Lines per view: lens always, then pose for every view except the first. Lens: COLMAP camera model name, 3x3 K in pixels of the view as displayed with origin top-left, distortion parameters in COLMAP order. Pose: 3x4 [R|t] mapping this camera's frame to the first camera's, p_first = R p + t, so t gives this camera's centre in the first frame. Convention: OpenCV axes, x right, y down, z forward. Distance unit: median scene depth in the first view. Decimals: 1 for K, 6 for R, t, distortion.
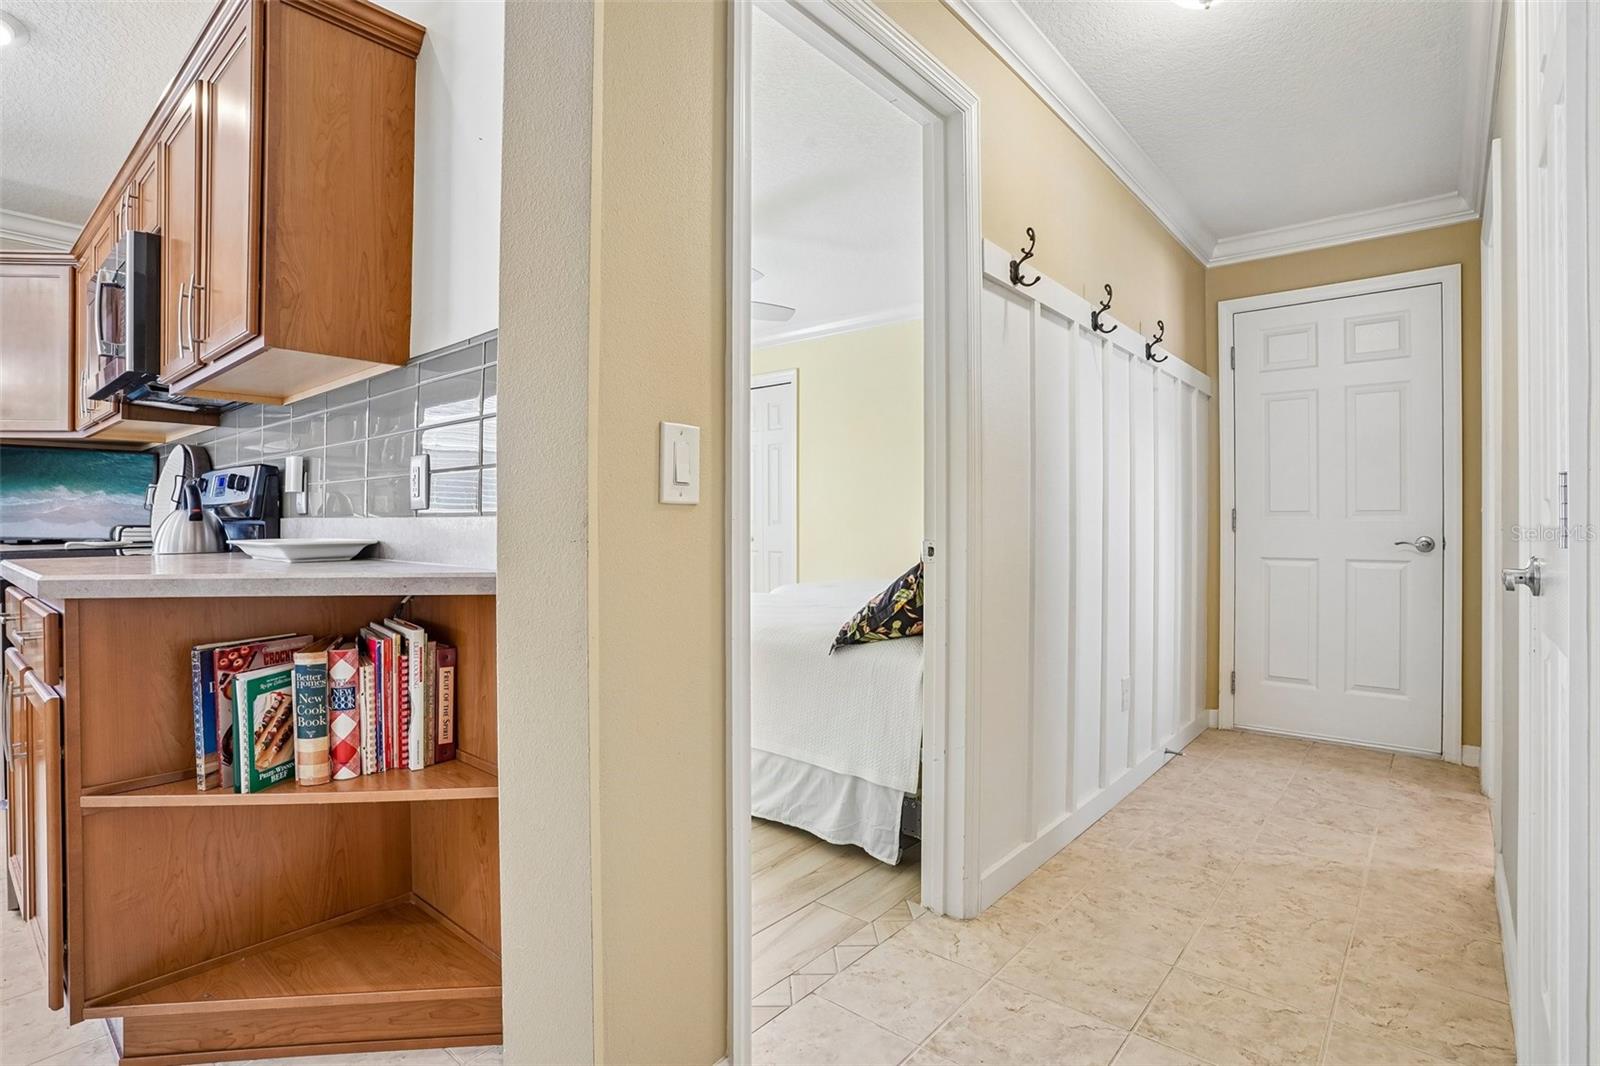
lens RADIAL K [[790.6, 0, 796.1], [0, 790.6, 529.3], [0, 0, 1]] dist [-0.077240, 0.032638]
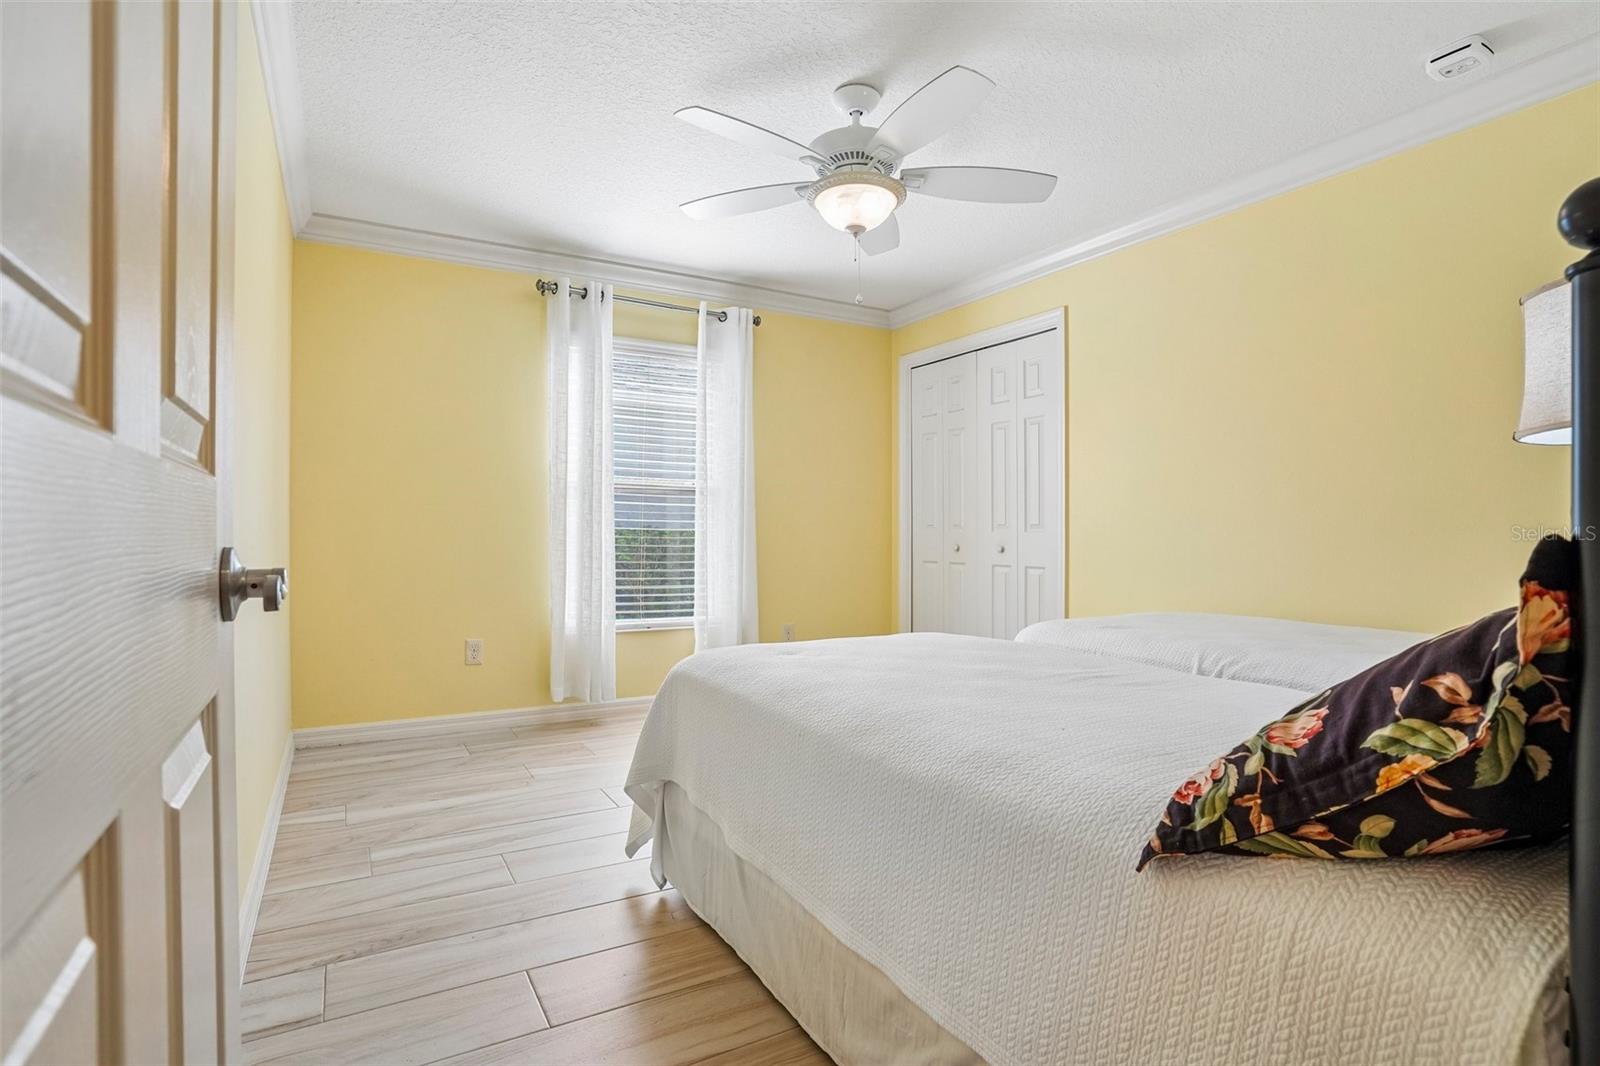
lens RADIAL K [[790.6, 0, 796.1], [0, 790.6, 529.3], [0, 0, 1]] dist [-0.077240, 0.032638]
pose [[0.943521, -0.001777, -0.331309, 0.012162], [-0.002766, 0.999909, -0.013239, 0.009320], [0.331302, 0.013408, 0.943429, 0.630656]]
